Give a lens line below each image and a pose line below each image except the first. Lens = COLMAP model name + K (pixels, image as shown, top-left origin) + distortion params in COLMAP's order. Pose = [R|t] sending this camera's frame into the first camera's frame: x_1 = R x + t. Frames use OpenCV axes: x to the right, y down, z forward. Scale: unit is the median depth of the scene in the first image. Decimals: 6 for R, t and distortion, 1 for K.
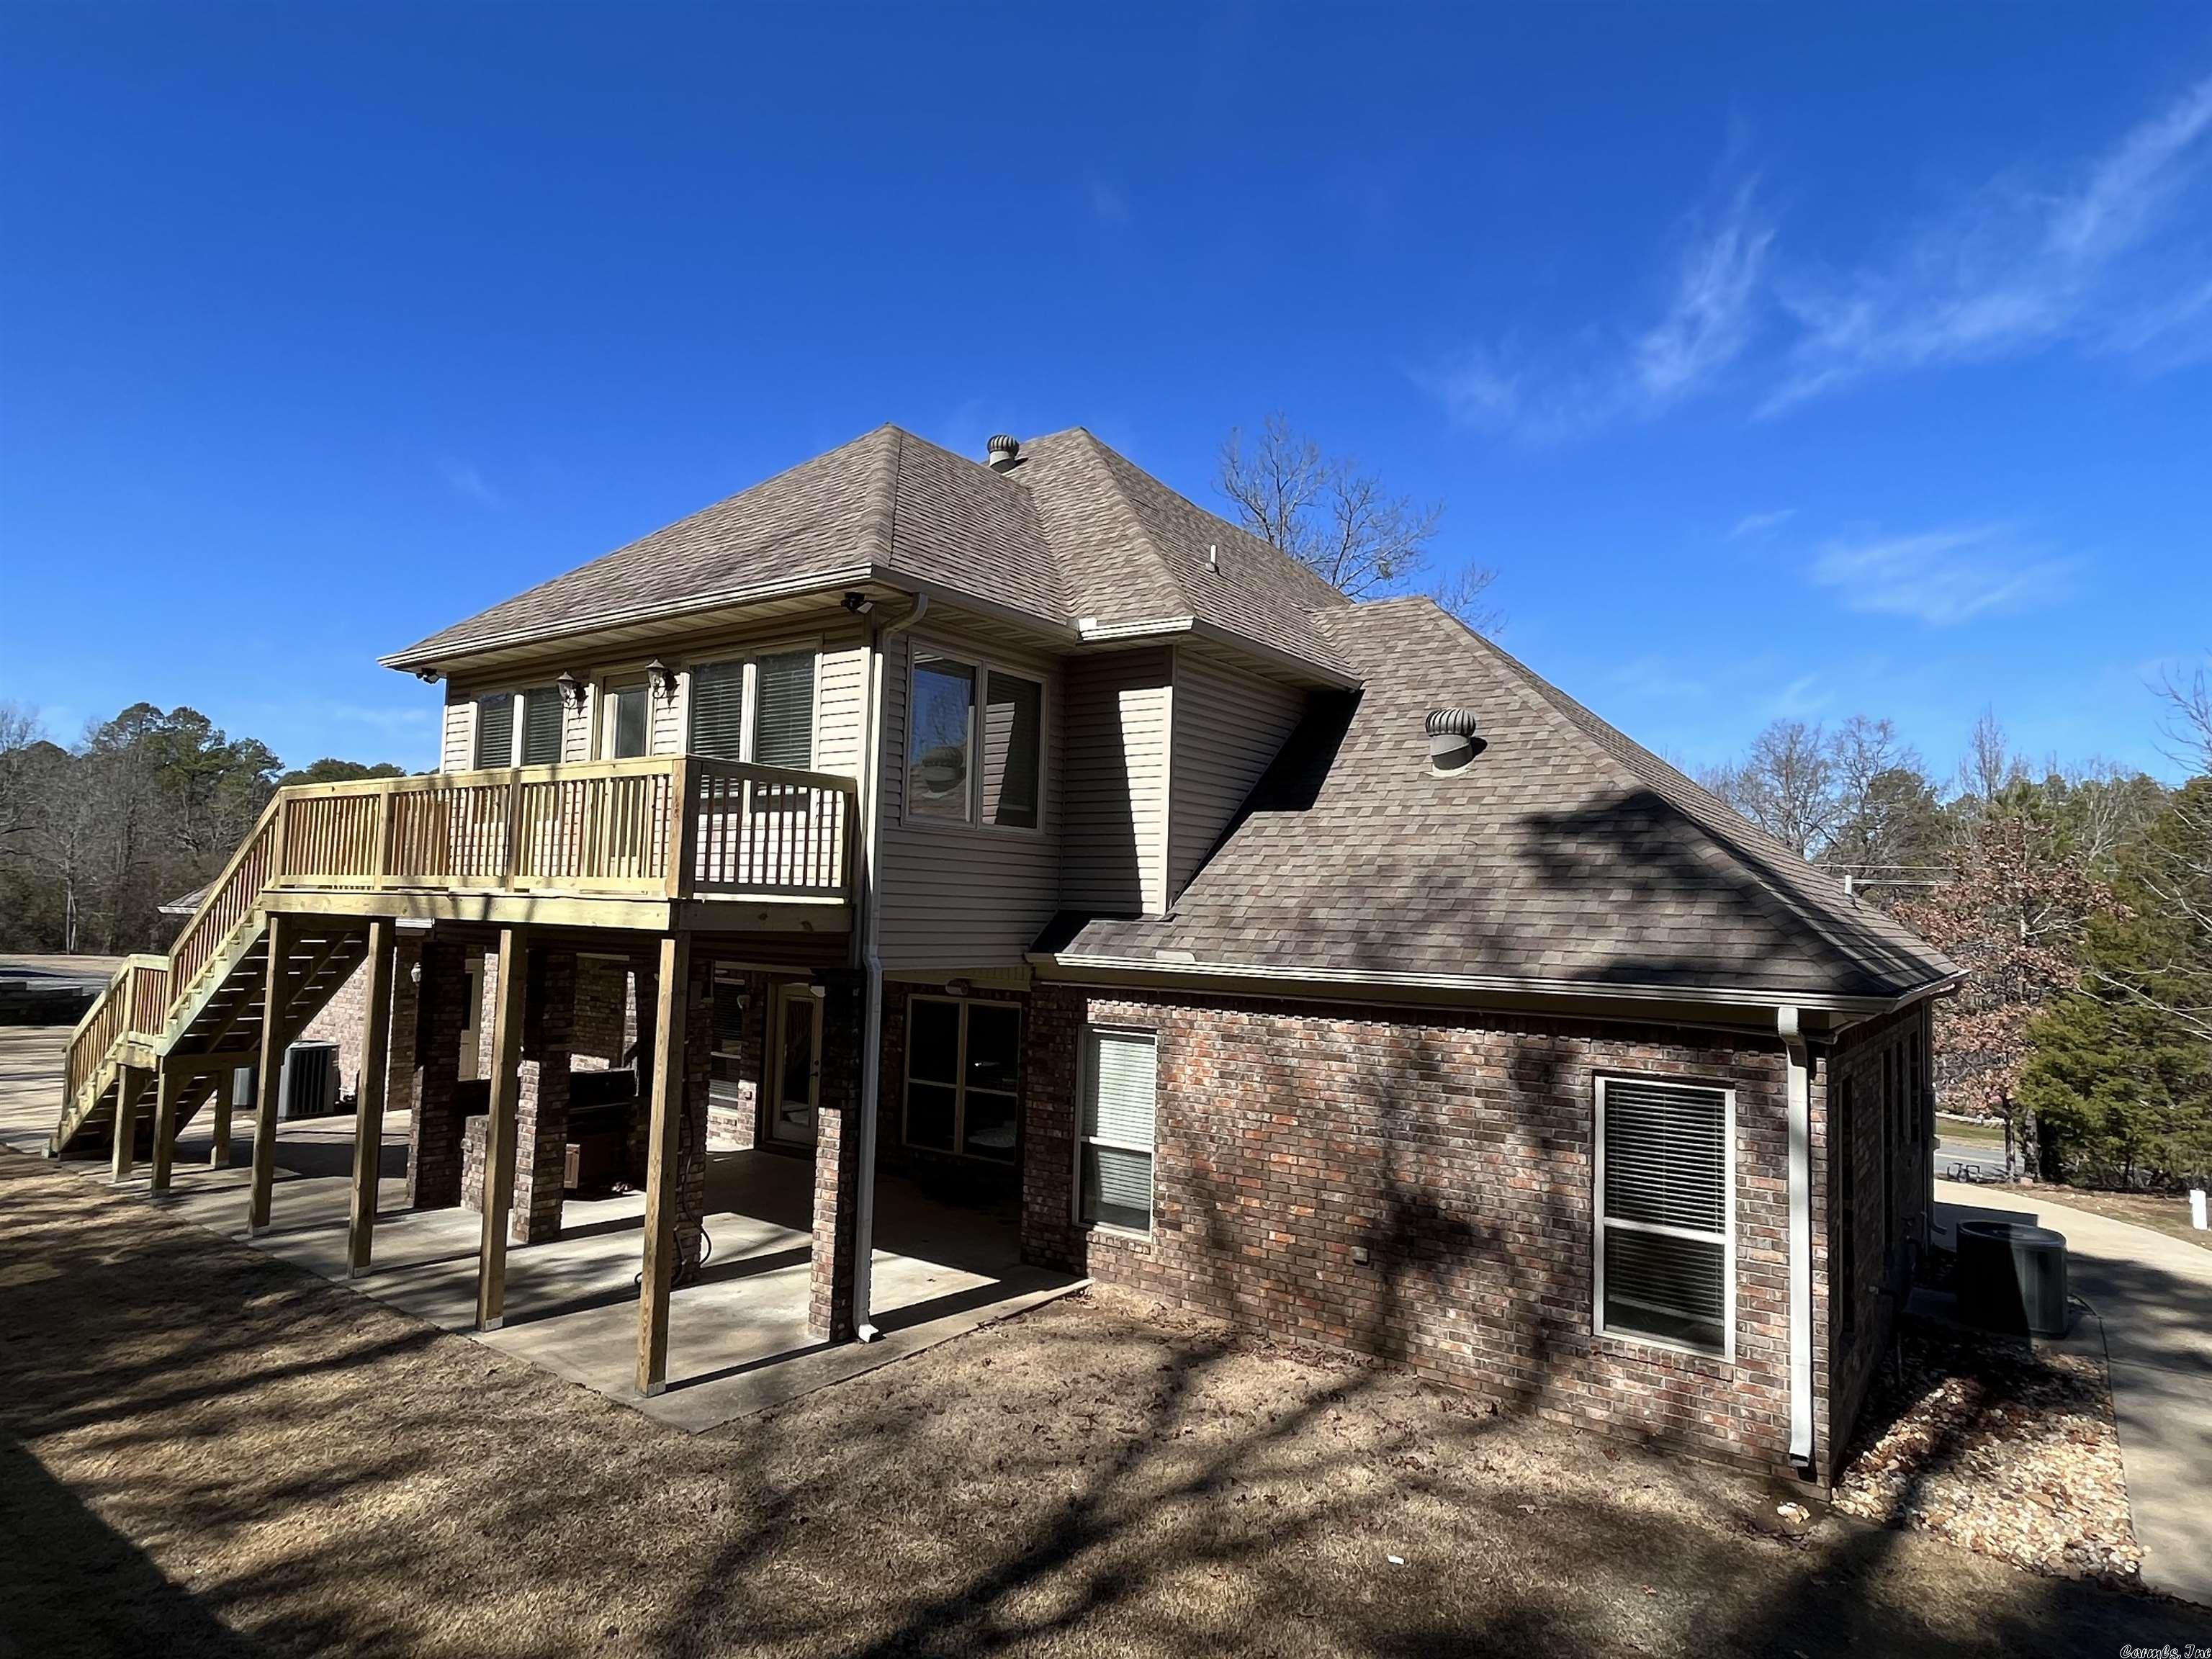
lens RADIAL K [[1305.5, 0, 1108.6], [0, 1305.5, 826.1], [0, 0, 1]] dist [-0.004857, -0.003035]
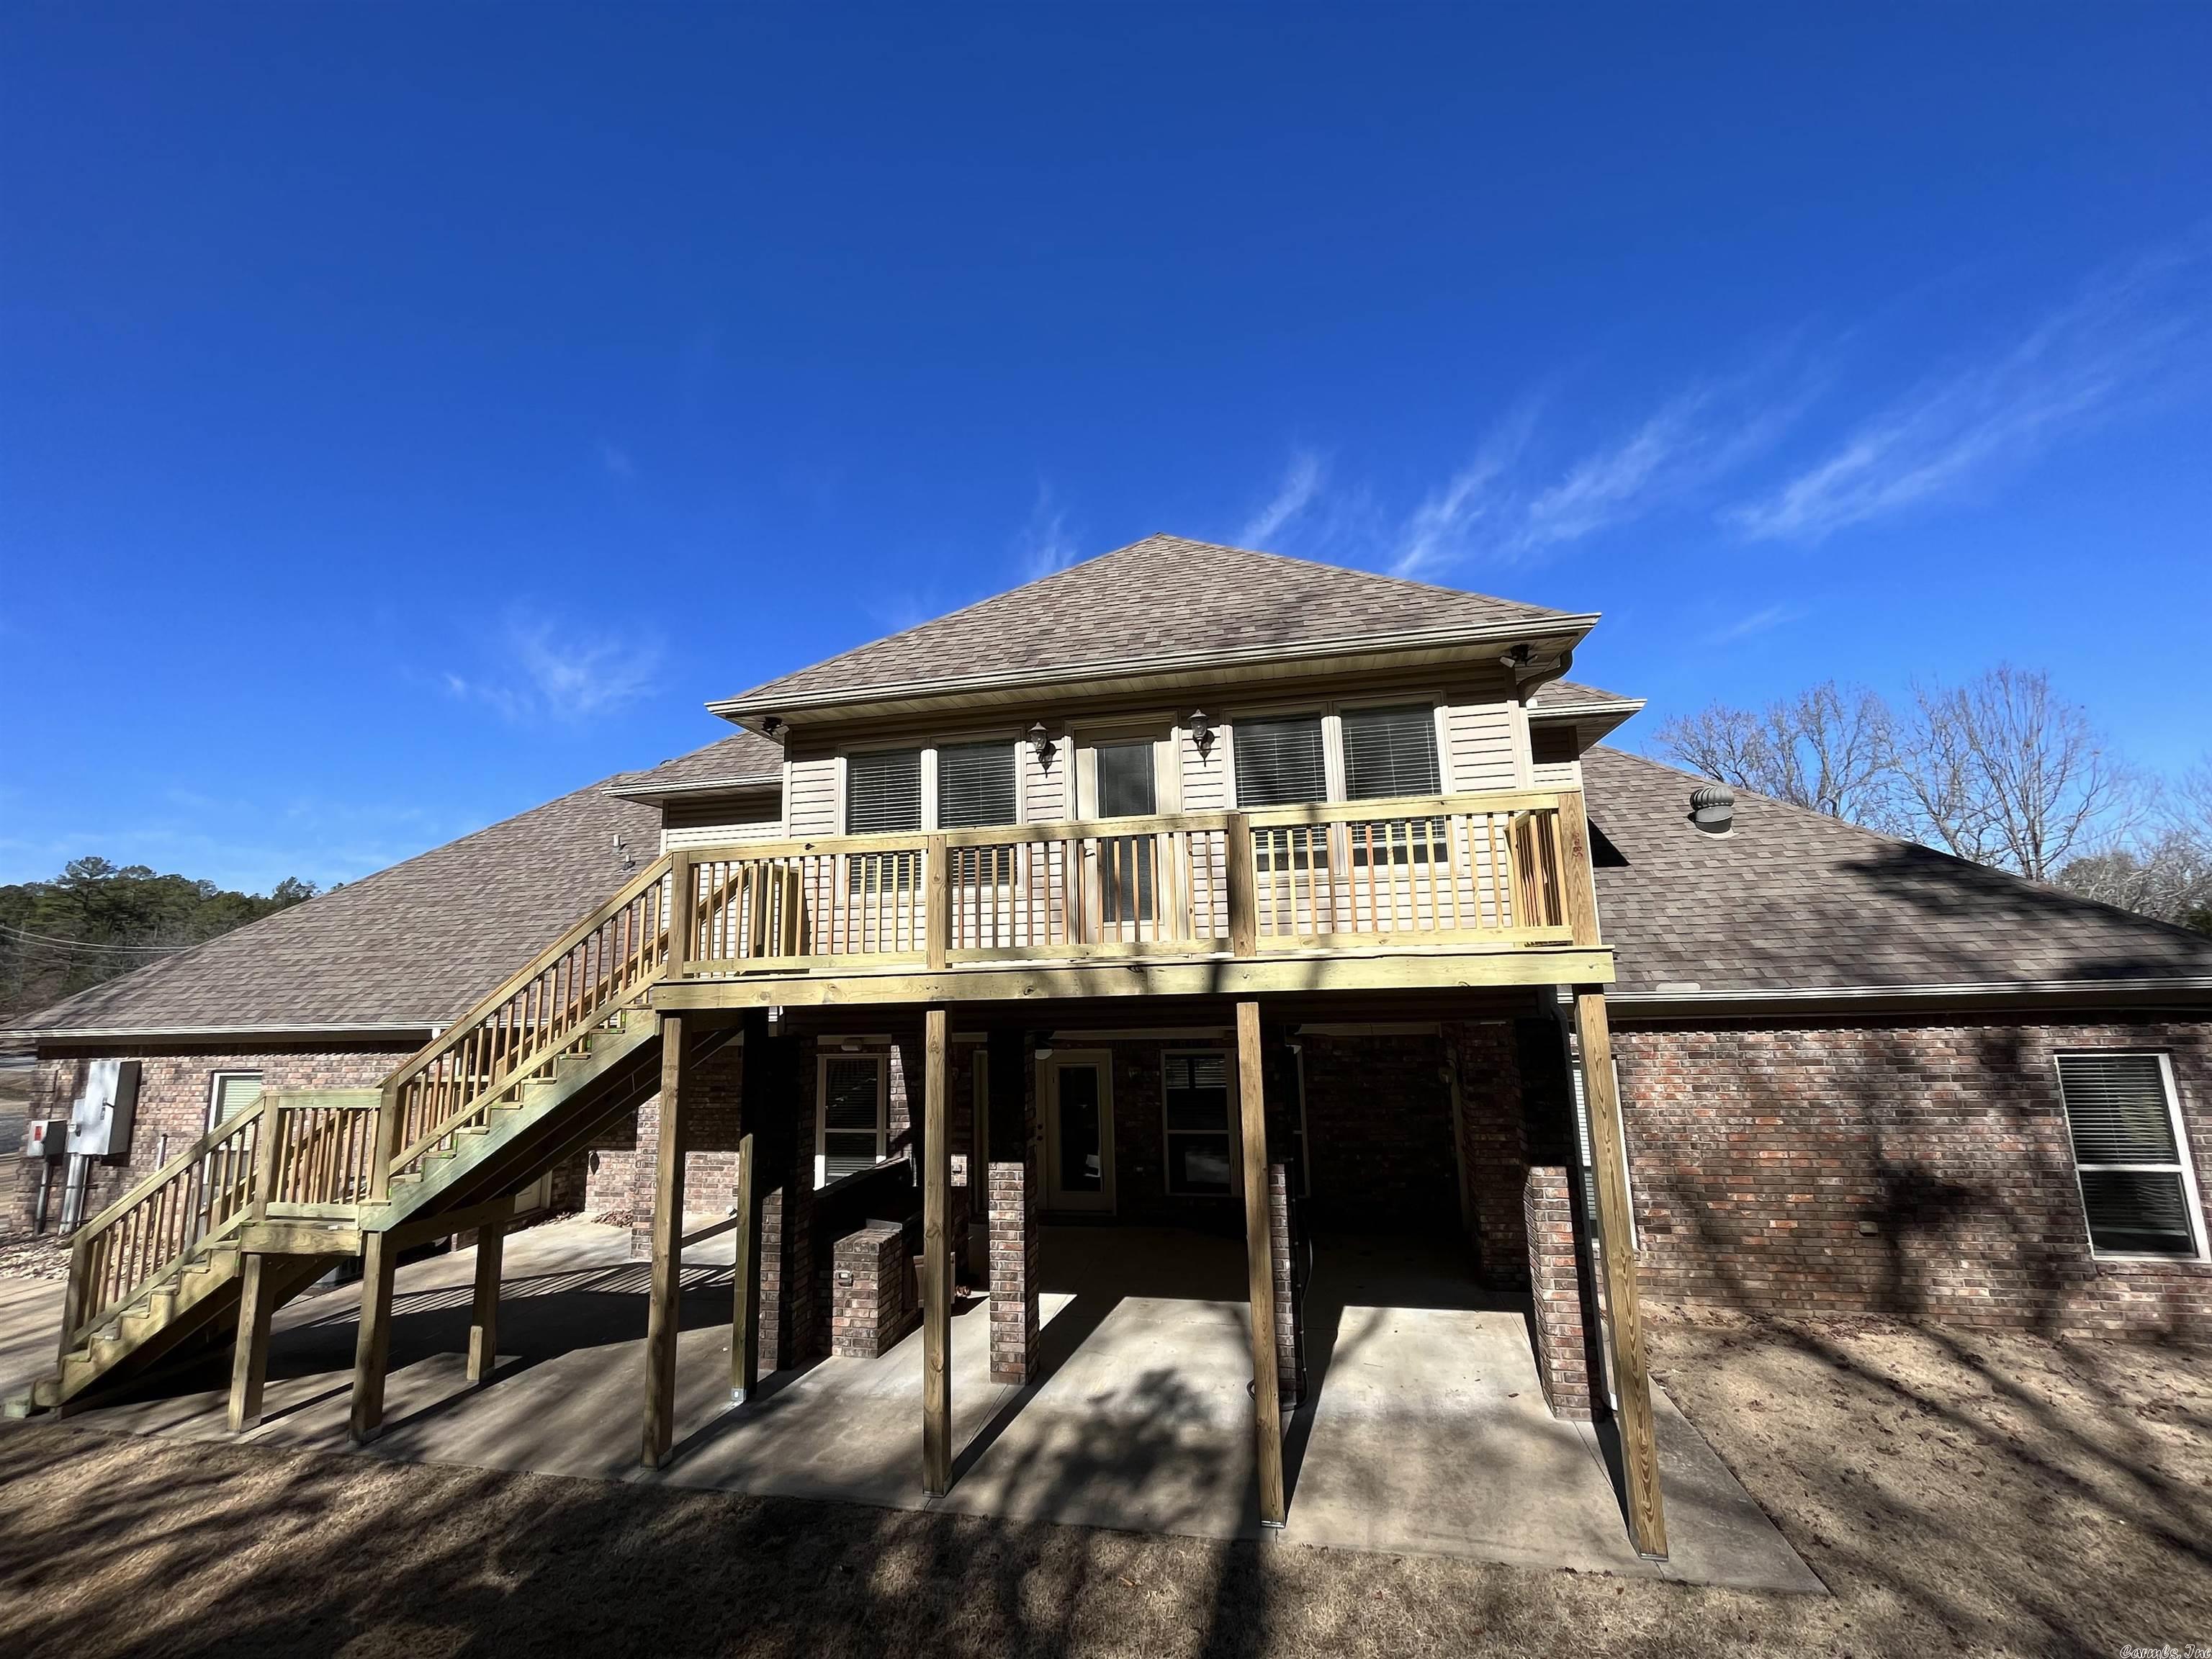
lens RADIAL K [[891.9, 0, 1108.2], [0, 891.9, 834.6], [0, 0, 1]] dist [-0.002964, -0.000554]
pose [[0.910951, 0.009110, 0.412413, -0.770463], [0.029533, 0.995751, -0.087228, 0.020338], [-0.411455, 0.091640, 0.906811, 0.508412]]
